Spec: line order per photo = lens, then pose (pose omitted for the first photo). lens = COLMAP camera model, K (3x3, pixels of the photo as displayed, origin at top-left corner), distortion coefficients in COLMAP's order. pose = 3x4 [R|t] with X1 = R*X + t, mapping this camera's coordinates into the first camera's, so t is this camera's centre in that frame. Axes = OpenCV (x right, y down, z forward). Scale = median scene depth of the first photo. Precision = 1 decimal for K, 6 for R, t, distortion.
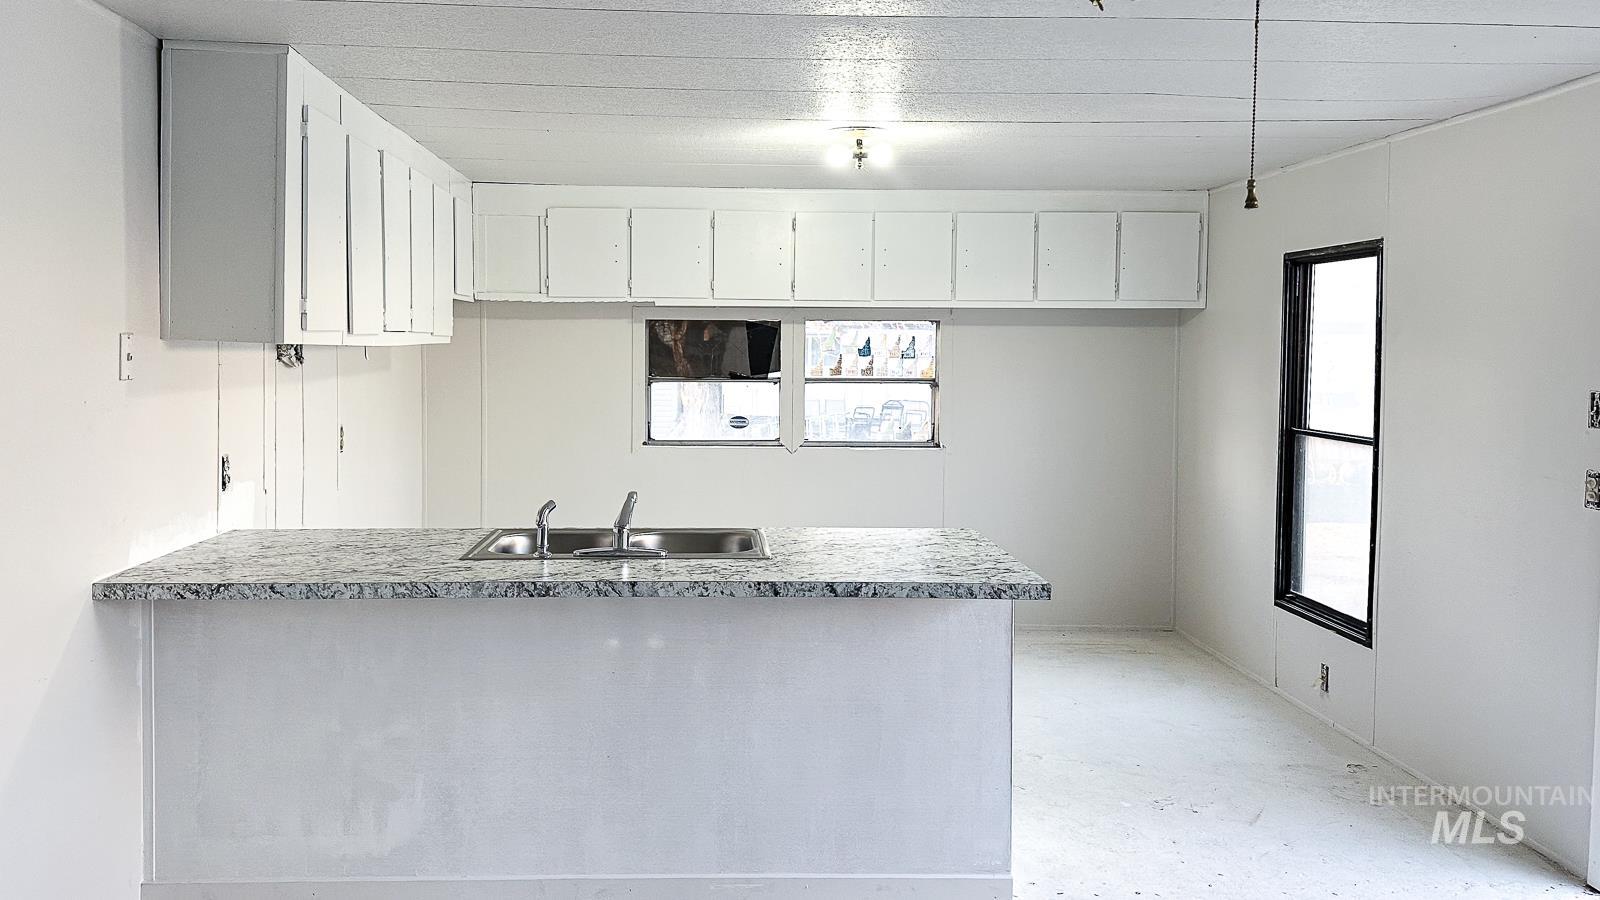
lens RADIAL K [[1237.8, 0, 744.4], [0, 1237.8, 398.5], [0, 0, 1]] dist [0.176527, -0.341071]
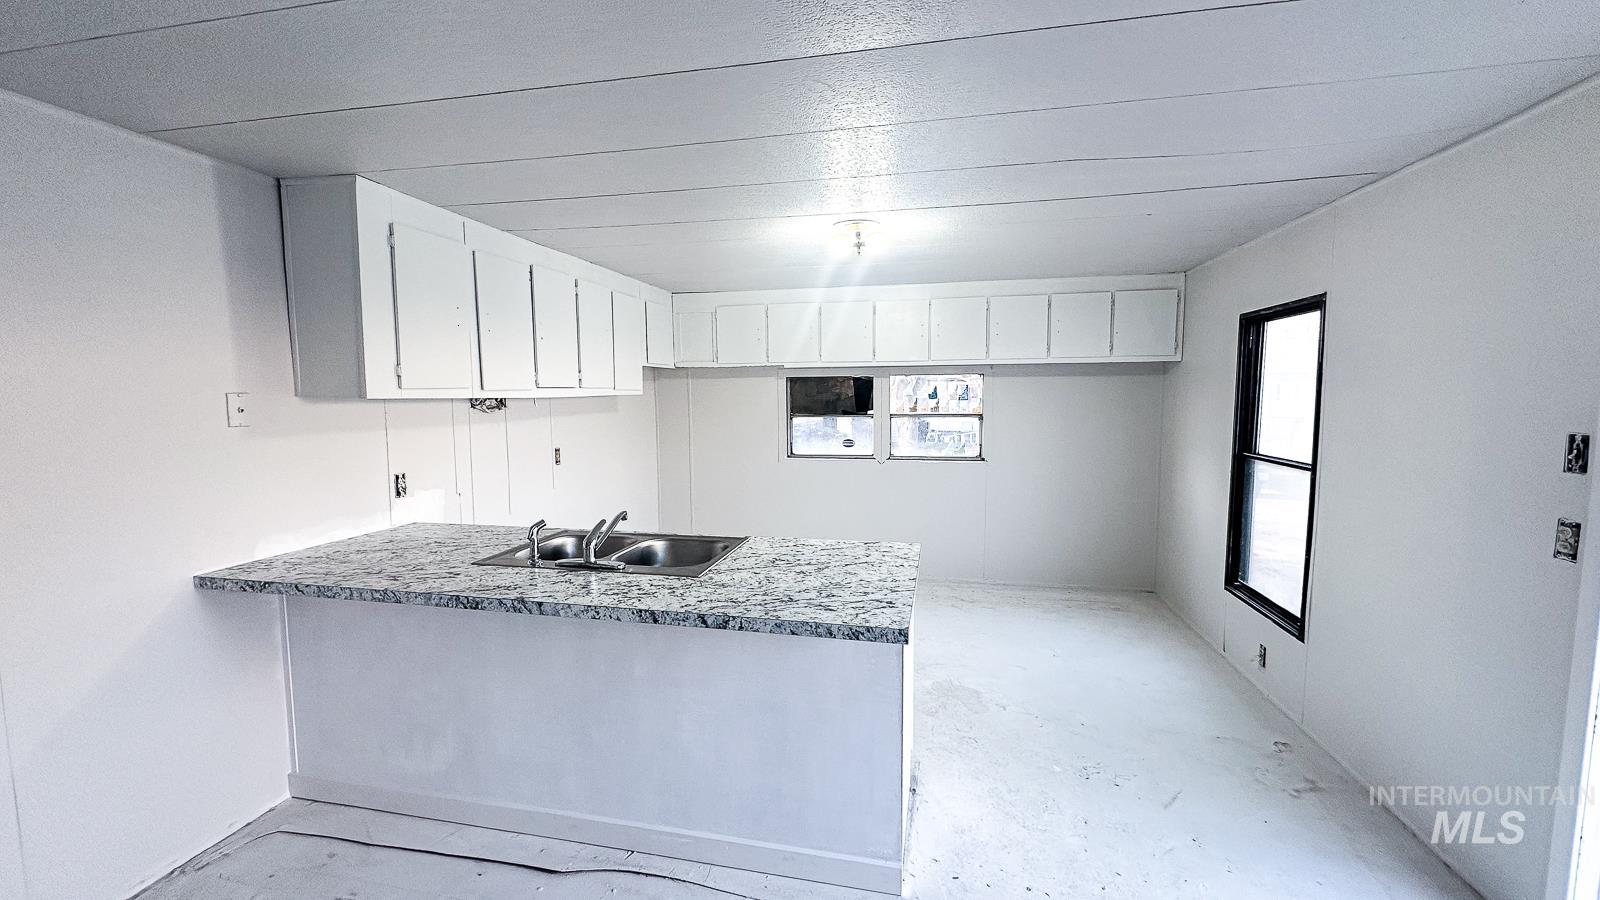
lens RADIAL K [[636.8, 0, 800.0], [0, 636.8, 450.0], [0, 0, 1]] dist [-0.002564, -0.000137]
pose [[0.969470, 0.007665, -0.245092, 0.158916], [0.003687, 0.998943, 0.045825, -0.010598], [0.245184, -0.045329, 0.968416, 0.274284]]
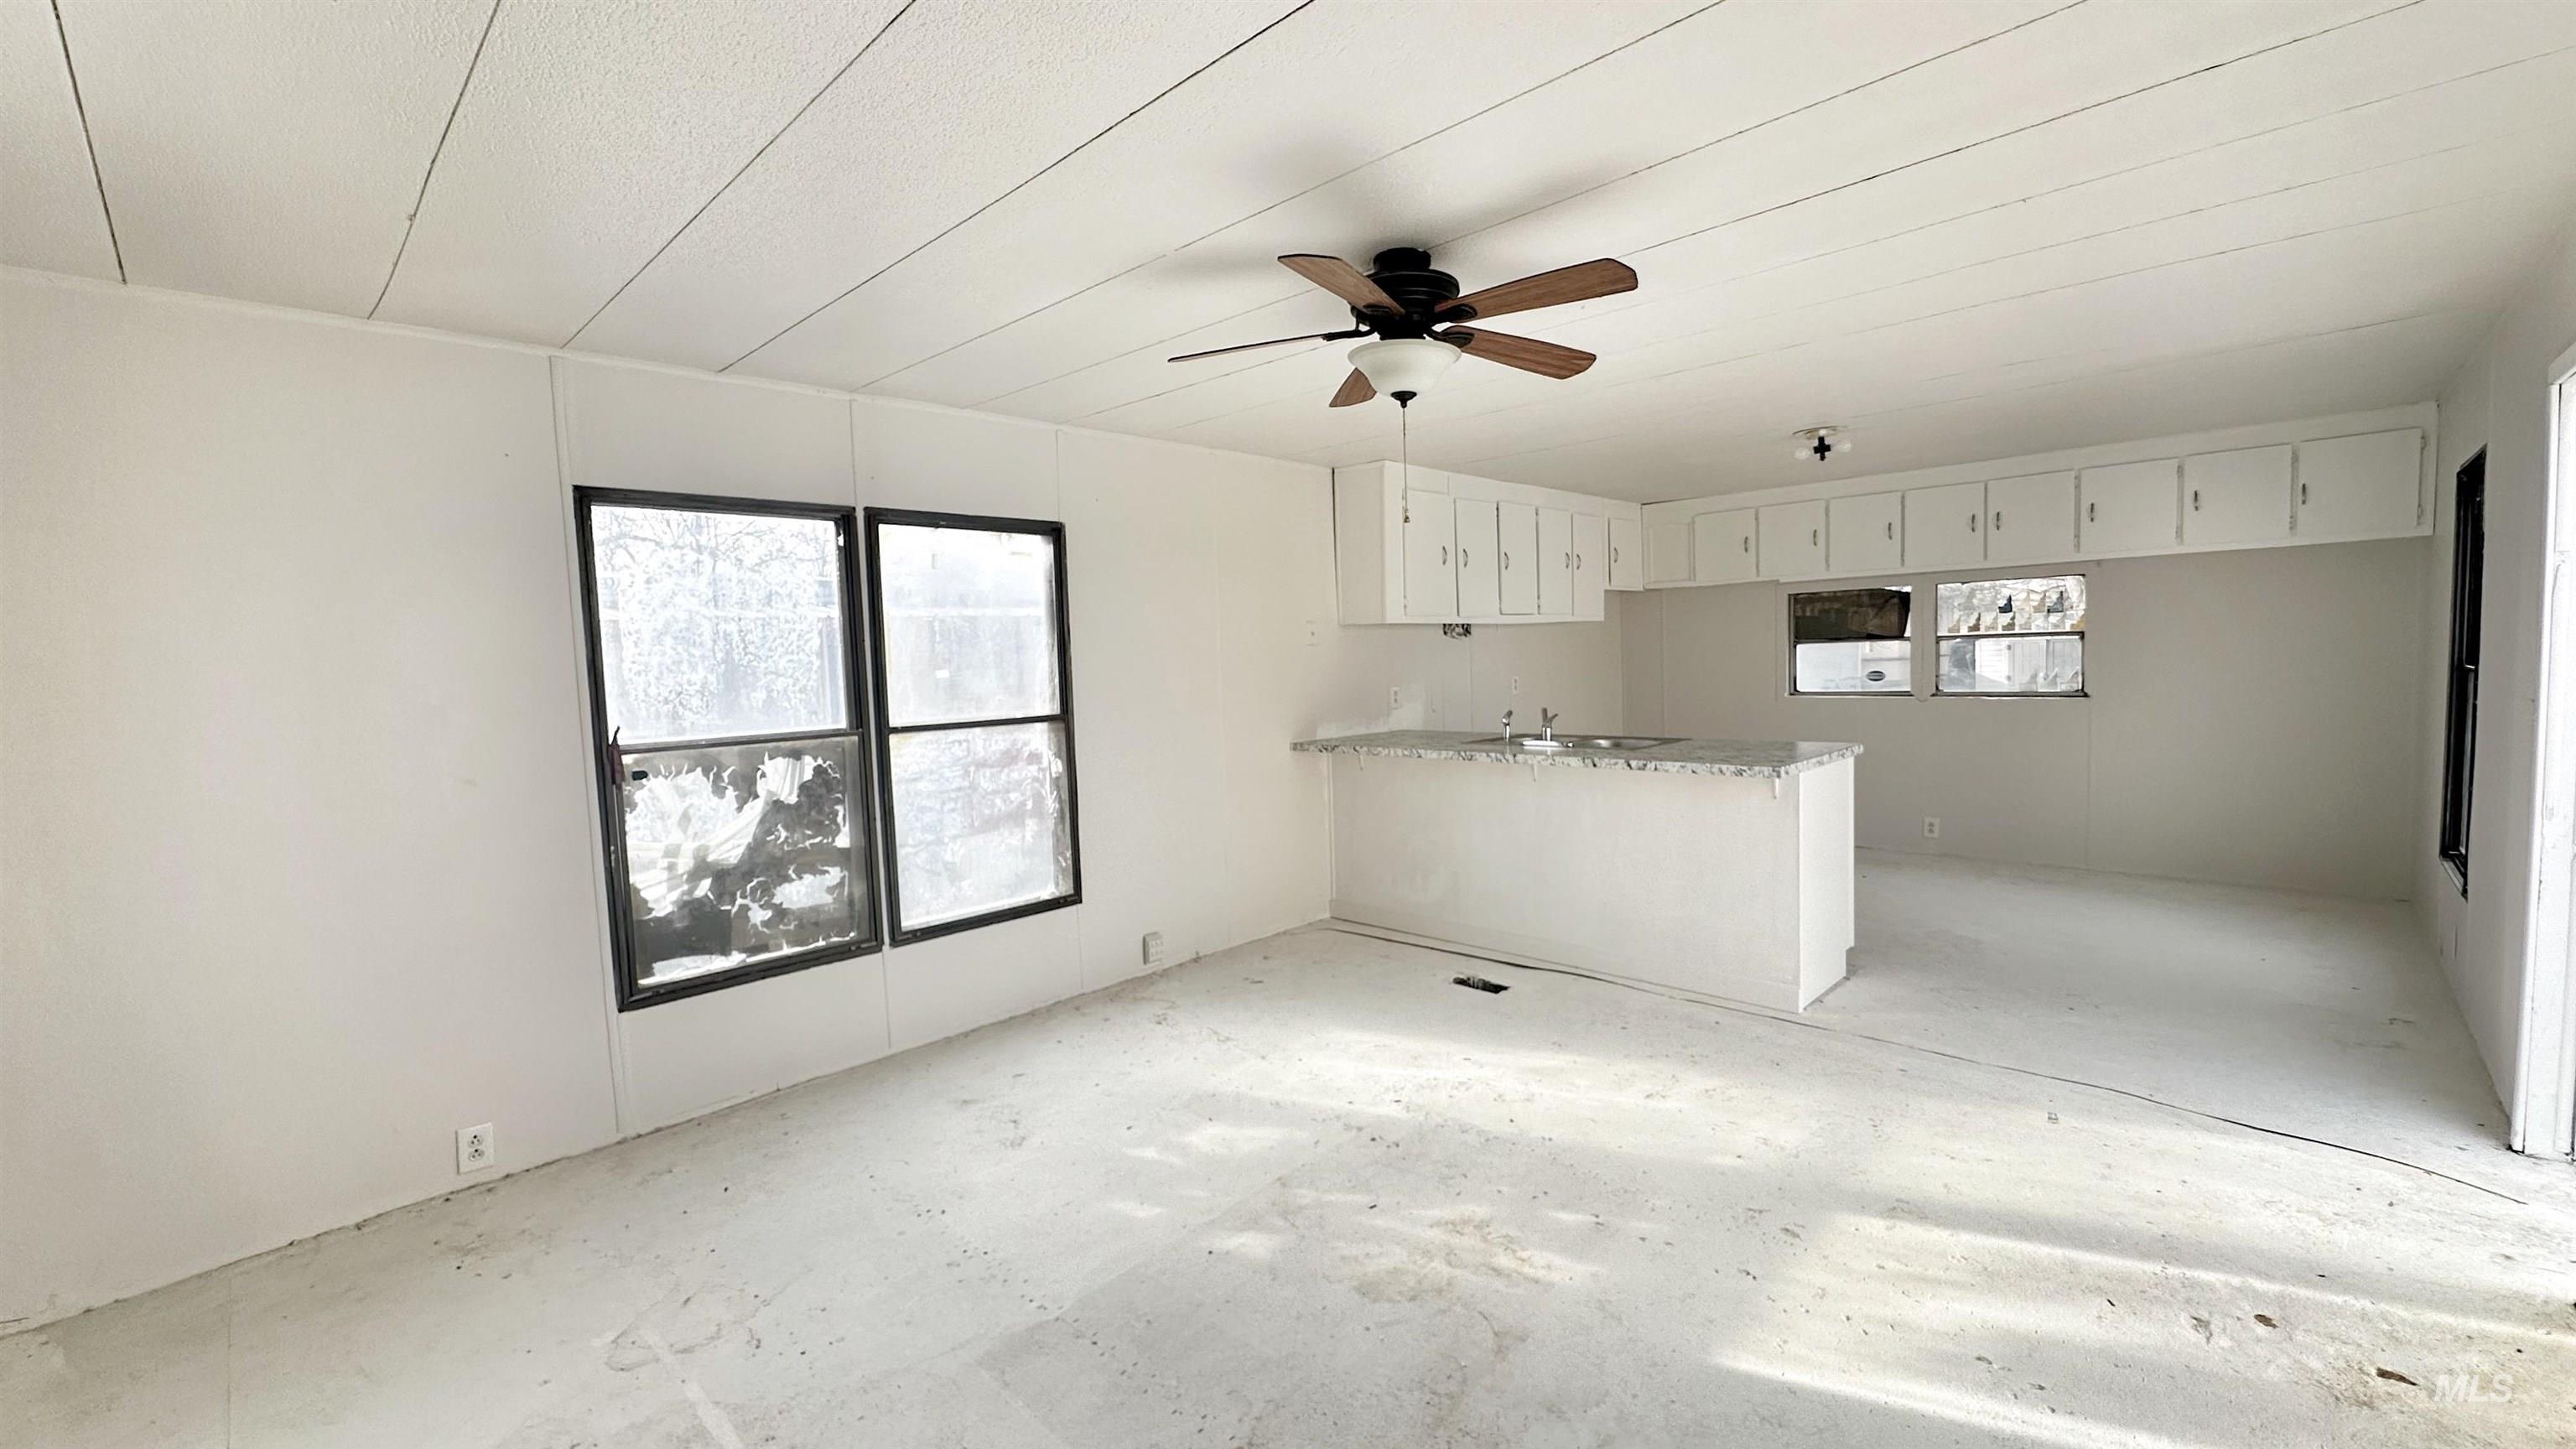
lens RADIAL K [[1031.5, 0, 1288.0], [0, 1031.5, 724.5], [0, 0, 1]] dist [-0.000626, -0.000147]
pose [[0.693436, 0.016709, -0.720325, 0.382487], [0.011116, 0.999364, 0.033883, 0.031169], [0.720433, -0.031503, 0.692809, -0.093186]]
